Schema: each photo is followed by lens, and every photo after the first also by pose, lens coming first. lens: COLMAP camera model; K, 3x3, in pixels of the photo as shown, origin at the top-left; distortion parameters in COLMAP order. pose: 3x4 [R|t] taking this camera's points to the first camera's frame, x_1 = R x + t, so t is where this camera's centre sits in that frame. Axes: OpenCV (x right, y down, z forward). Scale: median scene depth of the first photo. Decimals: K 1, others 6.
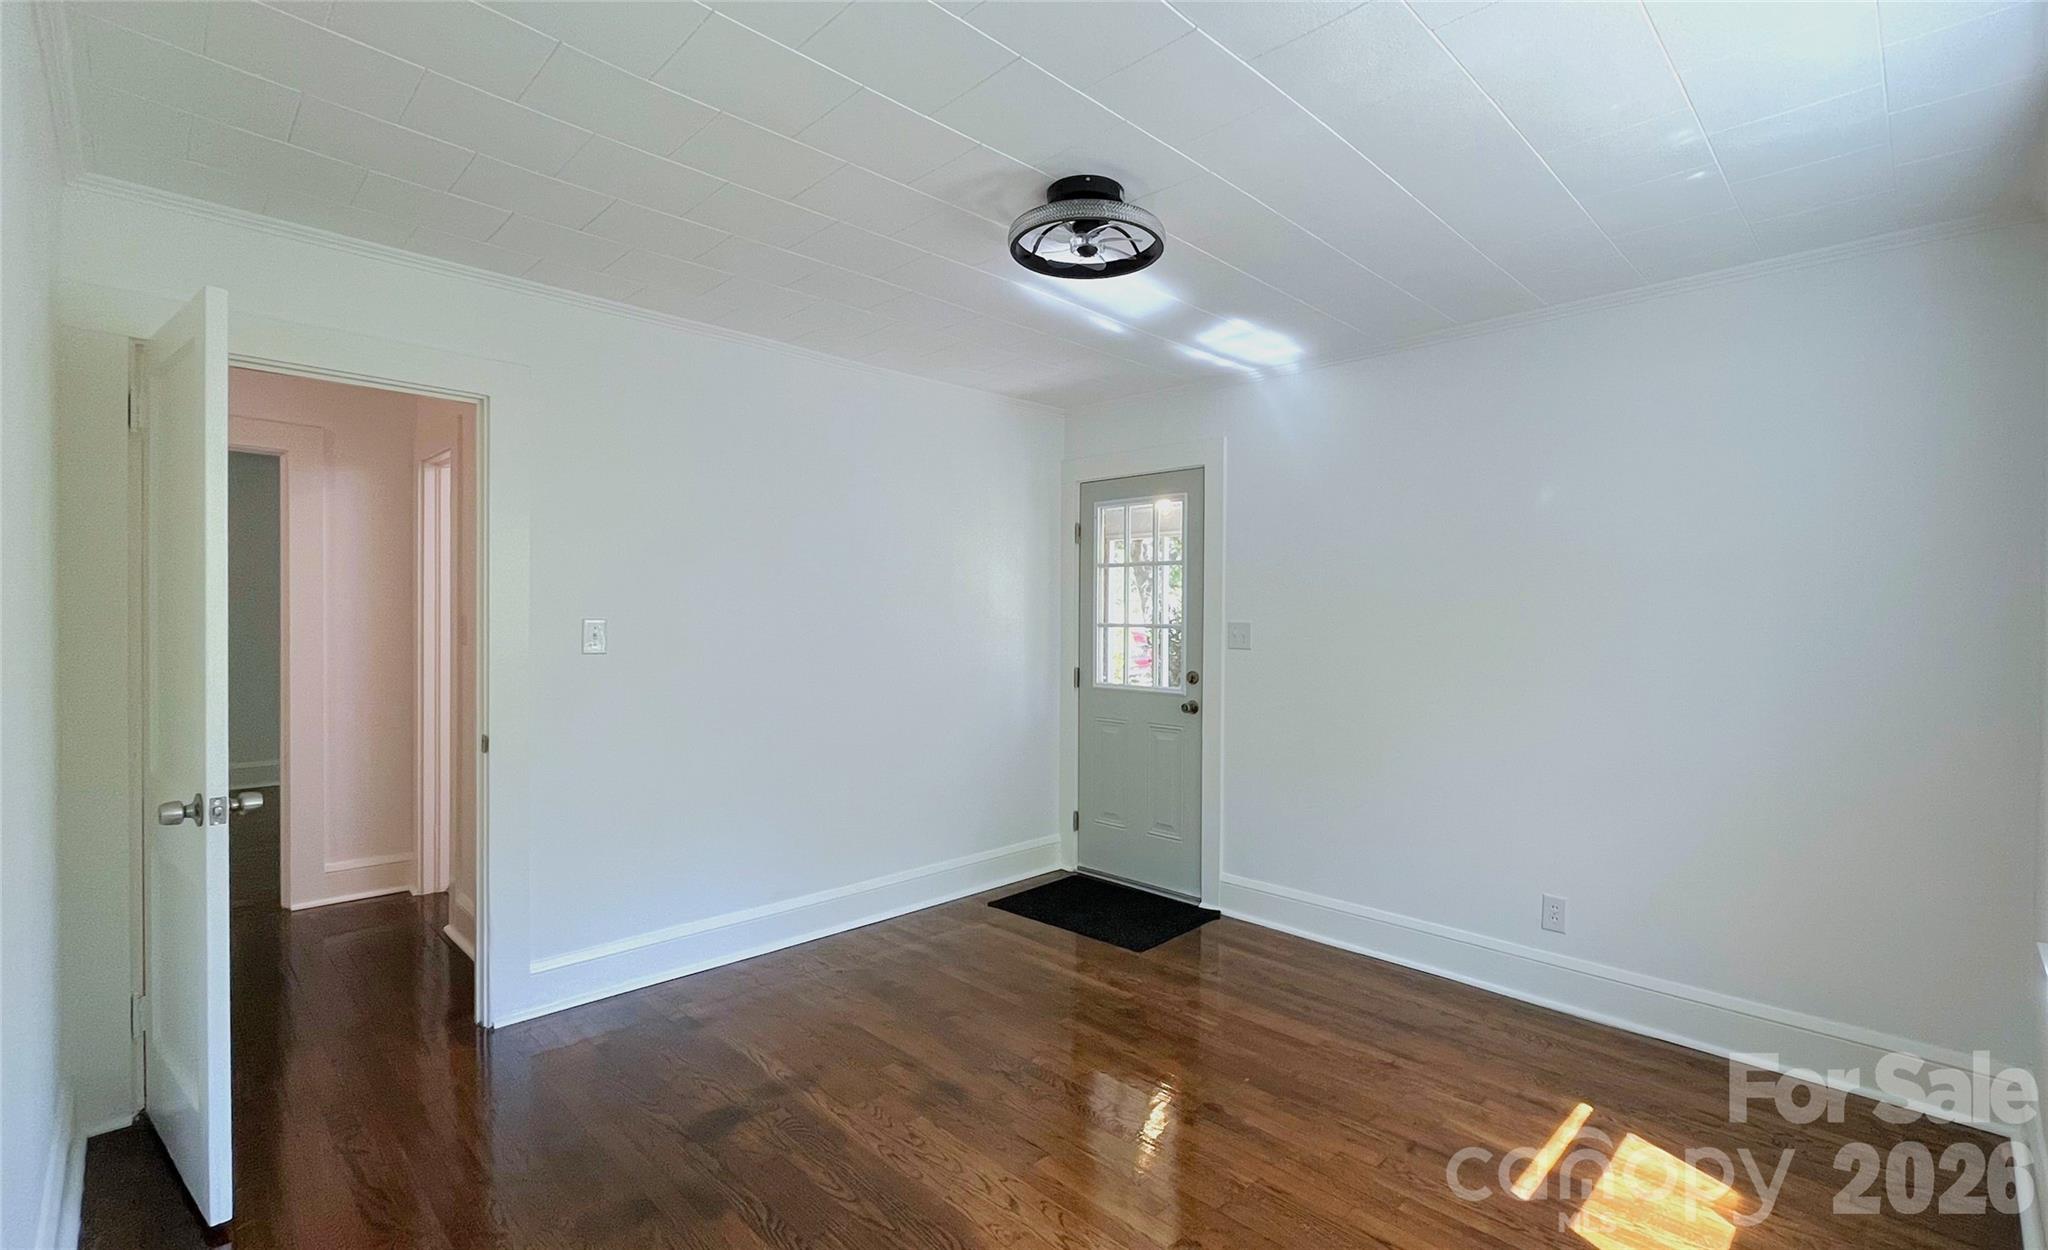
lens RADIAL K [[917.0, 0, 1024.0], [0, 917.0, 625.0], [0, 0, 1]] dist [-0.000009, -0.000011]
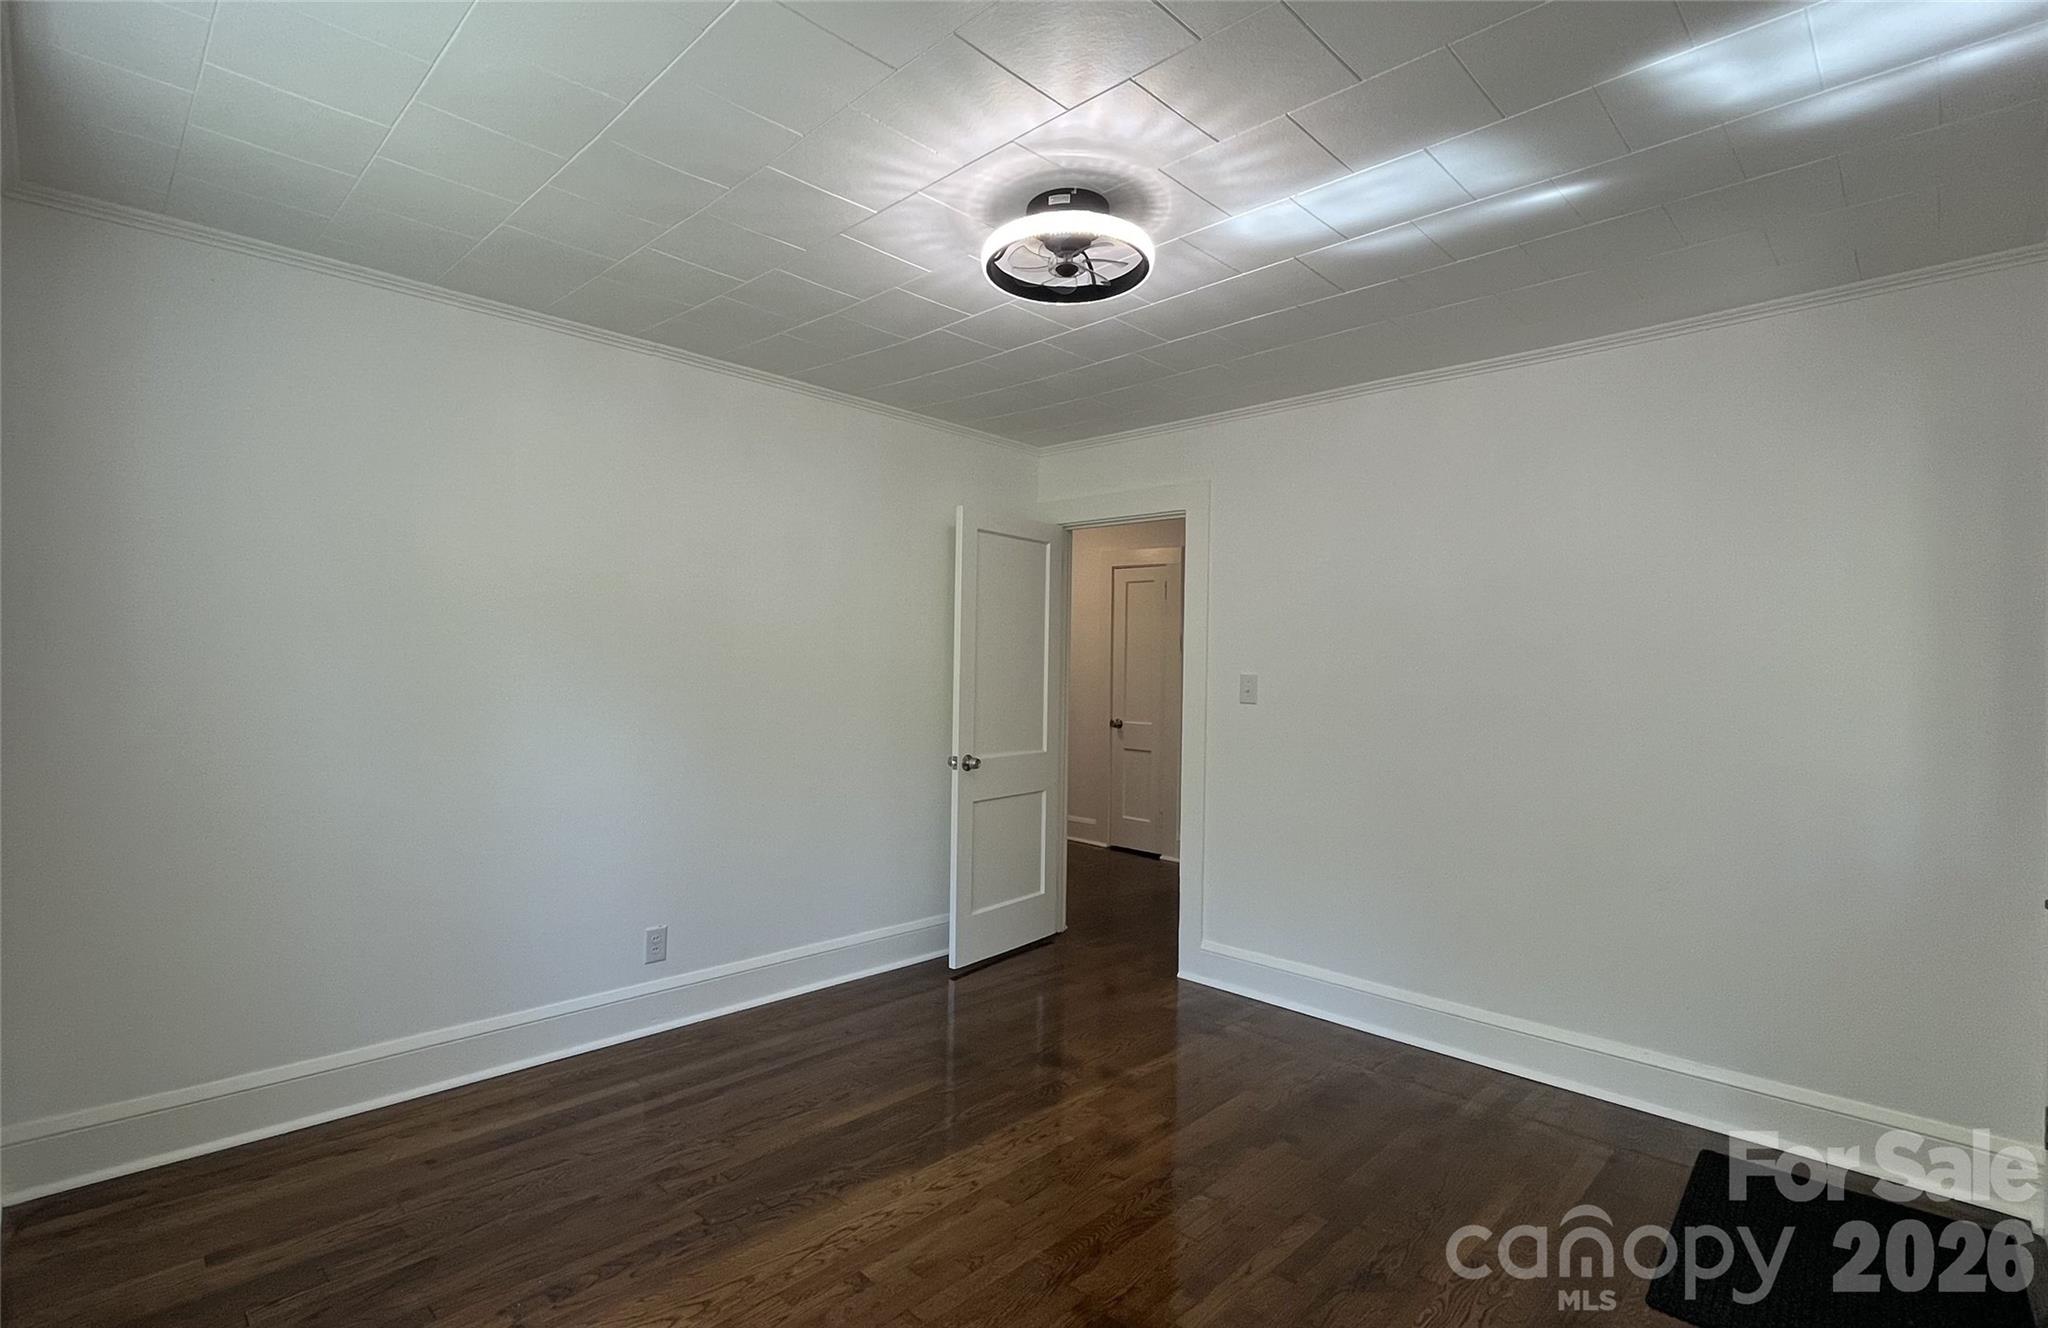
lens RADIAL K [[936.3, 0, 1024.0], [0, 936.3, 664.0], [0, 0, 1]] dist [0.000608, 0.000162]
pose [[0.022411, -0.002270, -0.999746, 0.790393], [-0.017703, 0.999840, -0.002667, -0.011708], [0.999592, 0.017759, 0.022367, 0.731131]]
